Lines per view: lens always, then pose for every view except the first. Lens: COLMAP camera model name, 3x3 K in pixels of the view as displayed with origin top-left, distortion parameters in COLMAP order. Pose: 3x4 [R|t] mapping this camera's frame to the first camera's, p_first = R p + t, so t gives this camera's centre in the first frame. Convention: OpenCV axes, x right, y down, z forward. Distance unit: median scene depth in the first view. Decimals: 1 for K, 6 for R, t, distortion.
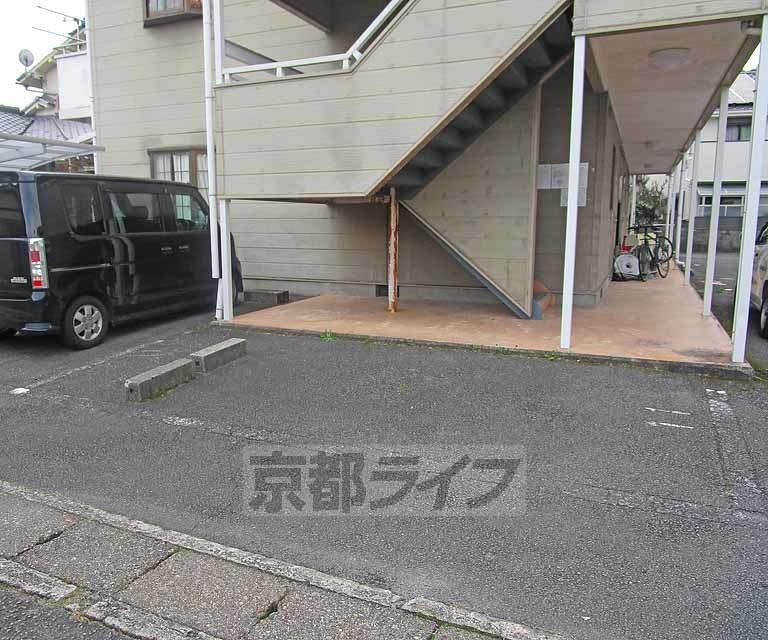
lens RADIAL K [[608.5, 0, 364.4], [0, 608.5, 337.8], [0, 0, 1]] dist [-0.014503, -0.004670]
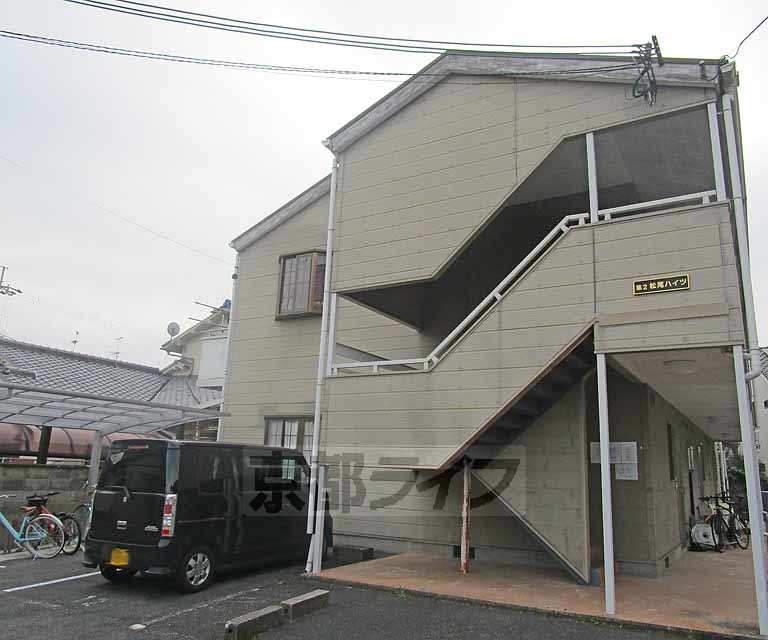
lens RADIAL K [[618.9, 0, 403.9], [0, 618.9, 323.2], [0, 0, 1]] dist [-0.017677, 0.006519]
pose [[0.994760, 0.008136, -0.101912, 0.050324], [-0.049537, 0.910354, -0.410854, 0.010898], [0.089434, 0.413749, 0.905987, -0.212952]]
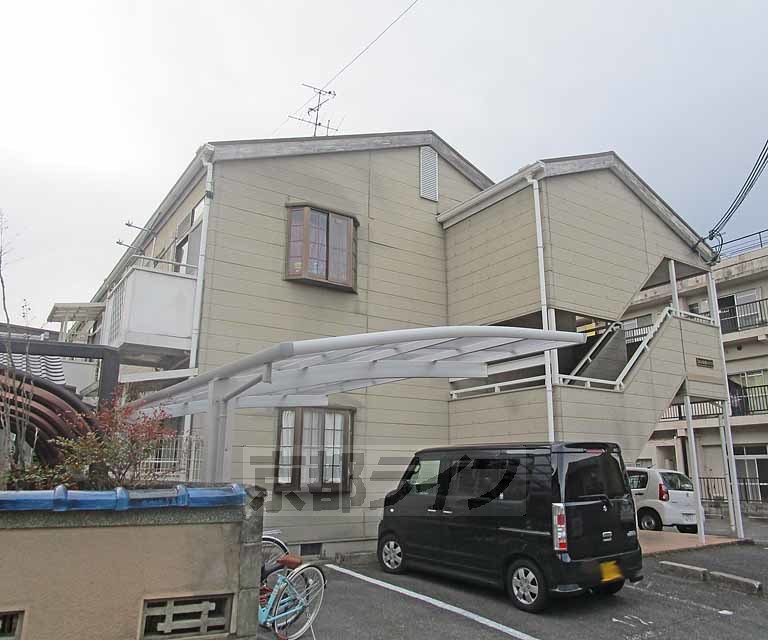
lens RADIAL K [[618.9, 0, 403.9], [0, 618.9, 323.2], [0, 0, 1]] dist [-0.017677, 0.006519]
pose [[0.492028, 0.198106, 0.847740, -1.631261], [0.165957, 0.934565, -0.314717, -0.149831], [-0.854615, 0.295538, 0.426955, 0.627987]]
